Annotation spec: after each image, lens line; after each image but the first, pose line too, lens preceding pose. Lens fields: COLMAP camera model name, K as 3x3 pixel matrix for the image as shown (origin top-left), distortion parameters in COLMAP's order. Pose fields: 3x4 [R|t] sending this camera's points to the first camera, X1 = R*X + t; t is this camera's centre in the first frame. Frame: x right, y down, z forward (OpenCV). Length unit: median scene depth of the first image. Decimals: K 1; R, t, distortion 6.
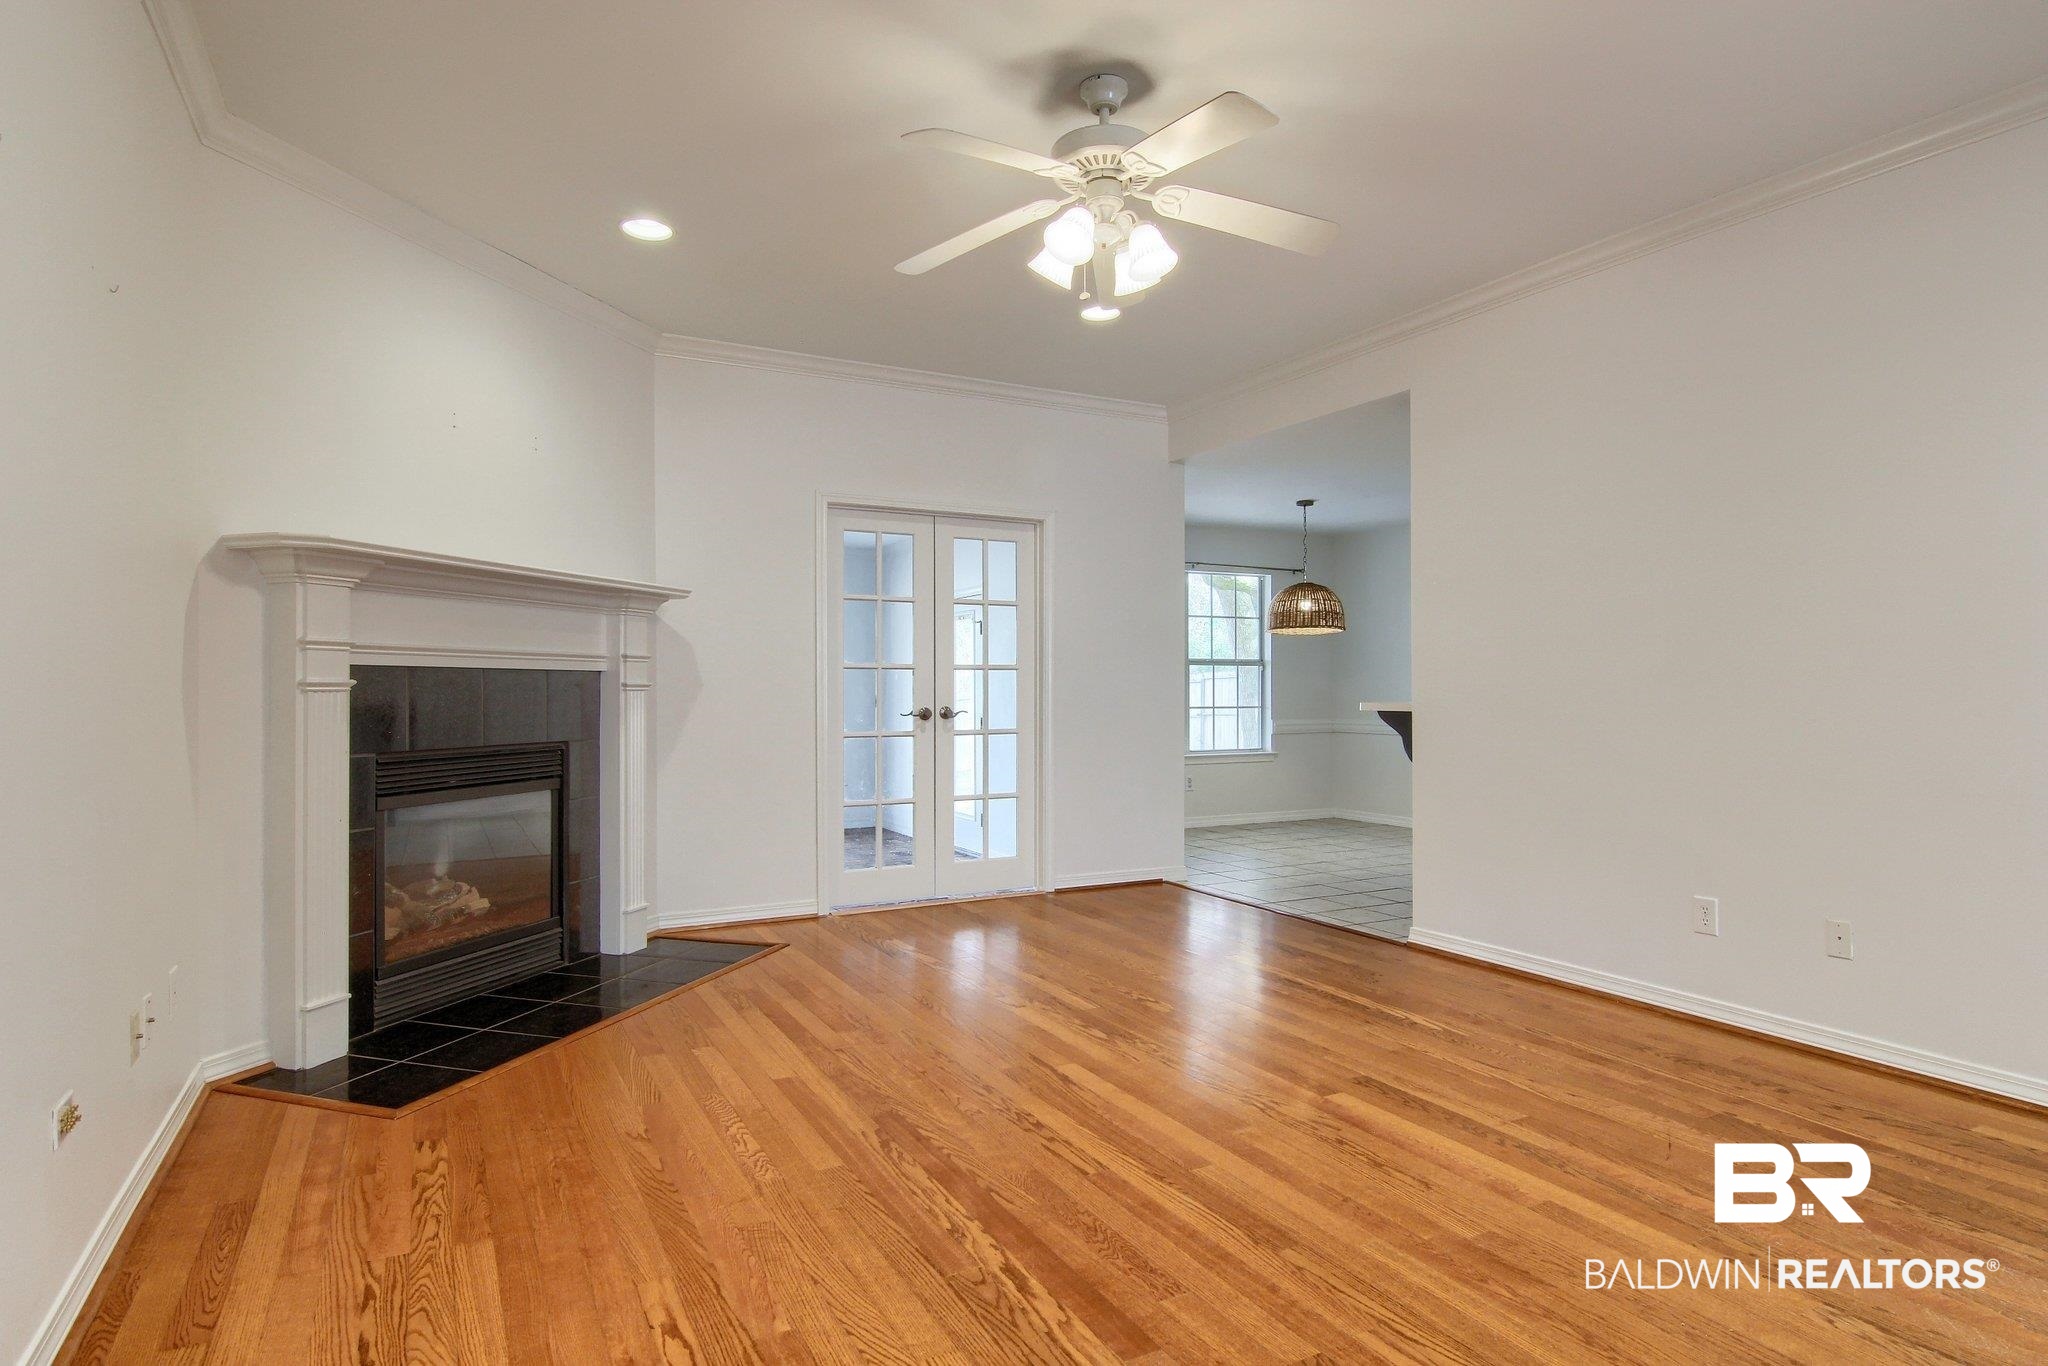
lens RADIAL K [[1132.3, 0, 1008.4], [0, 1132.3, 684.8], [0, 0, 1]] dist [0.012581, -0.014231]
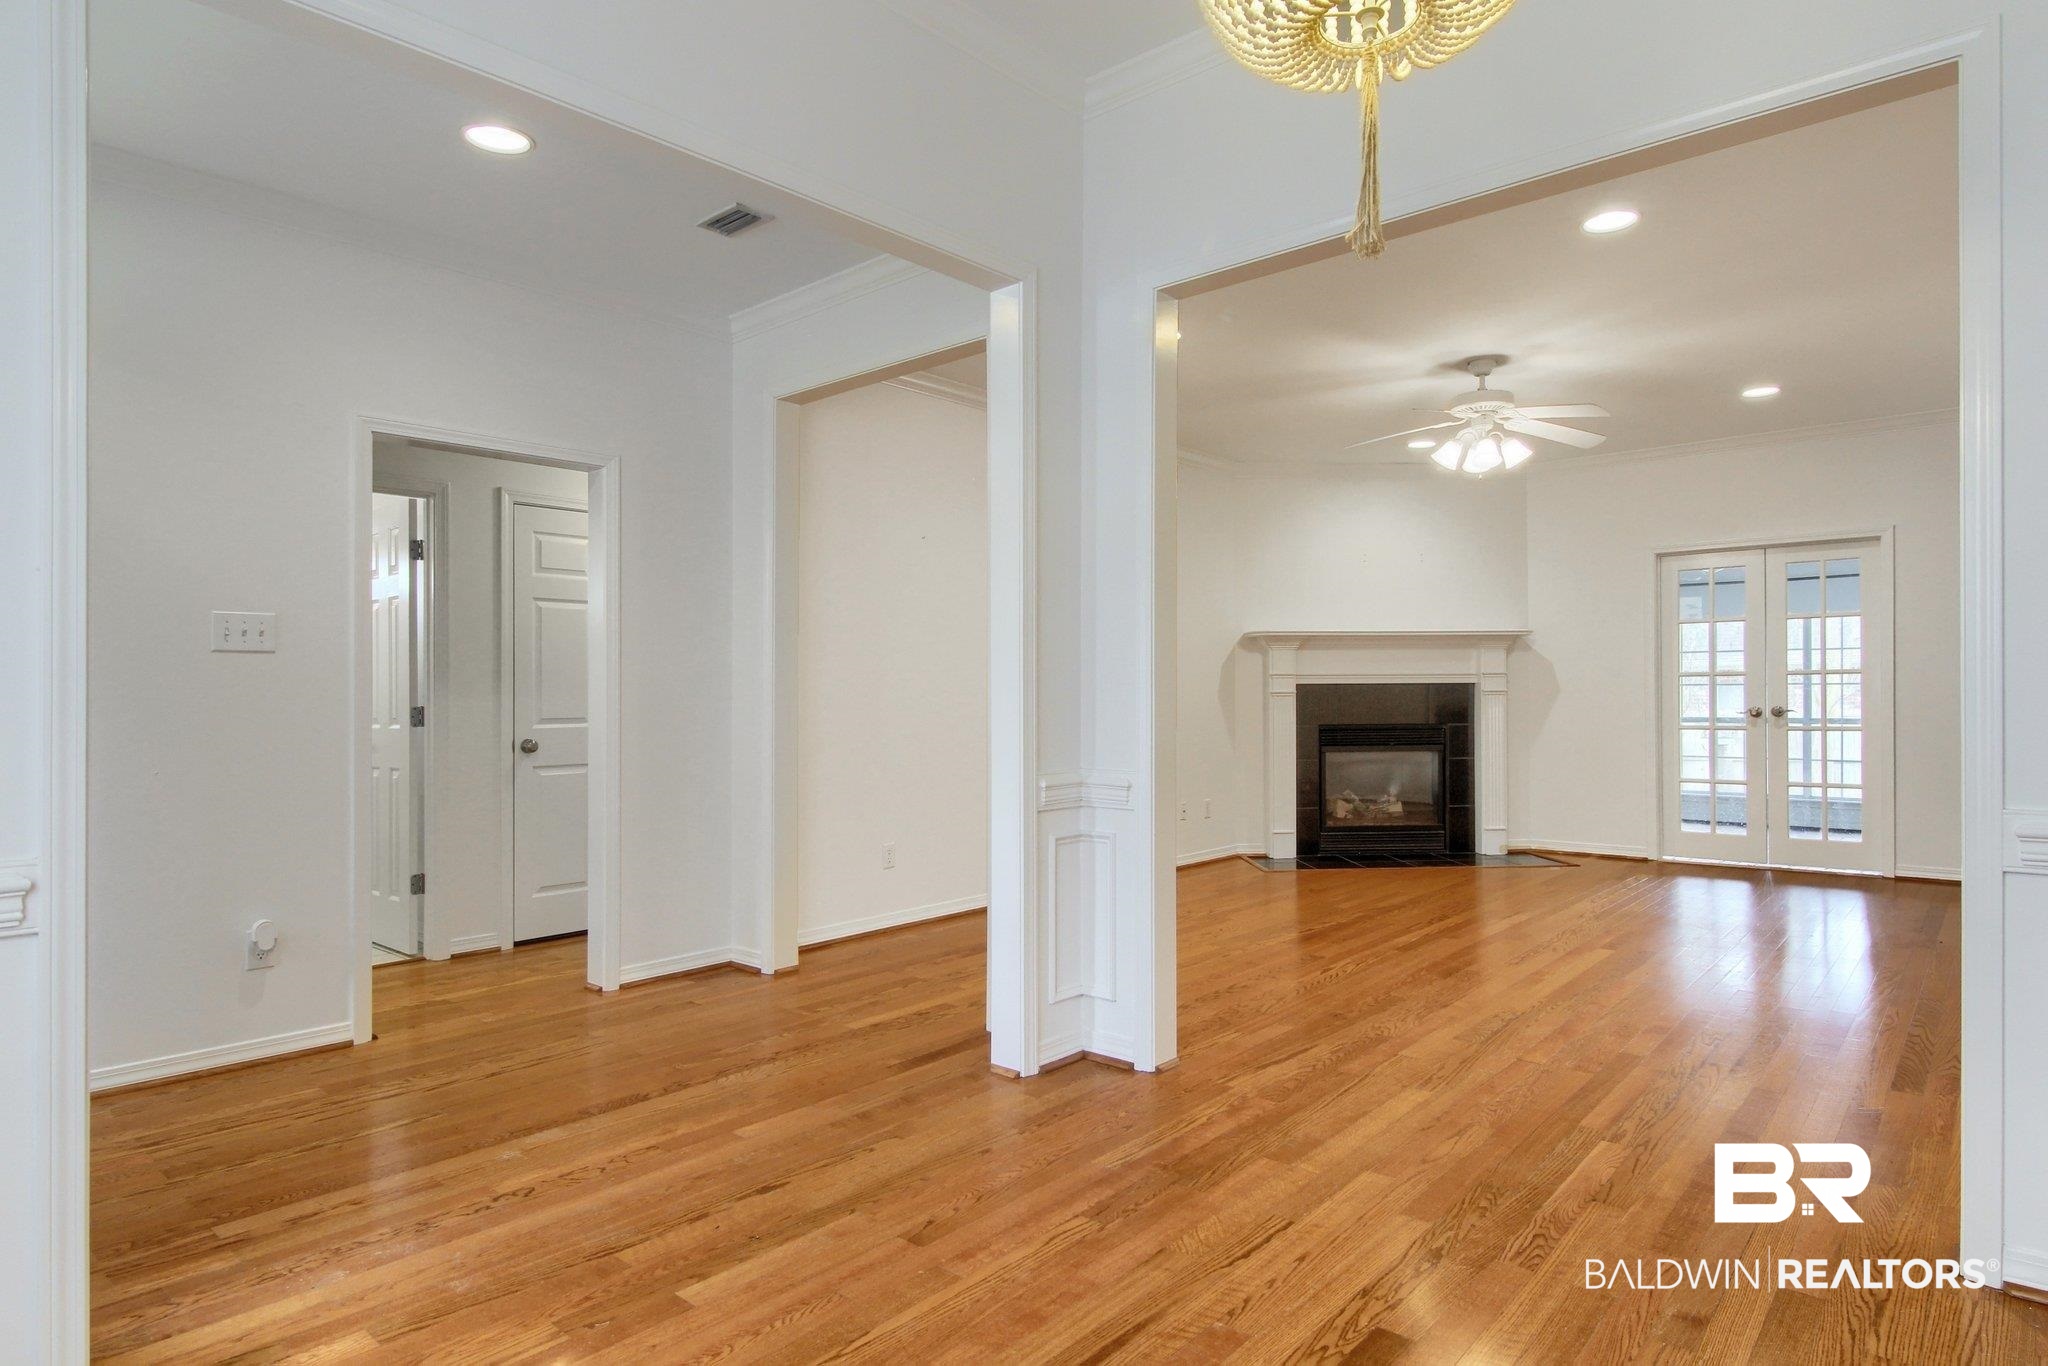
lens RADIAL K [[1132.3, 0, 1025.6], [0, 1132.3, 691.9], [0, 0, 1]] dist [0.012581, -0.014231]
pose [[0.360408, -0.004860, -0.932782, 1.038463], [0.010000, 0.999949, -0.001346, -0.004478], [0.932741, -0.008843, 0.360438, -0.229359]]
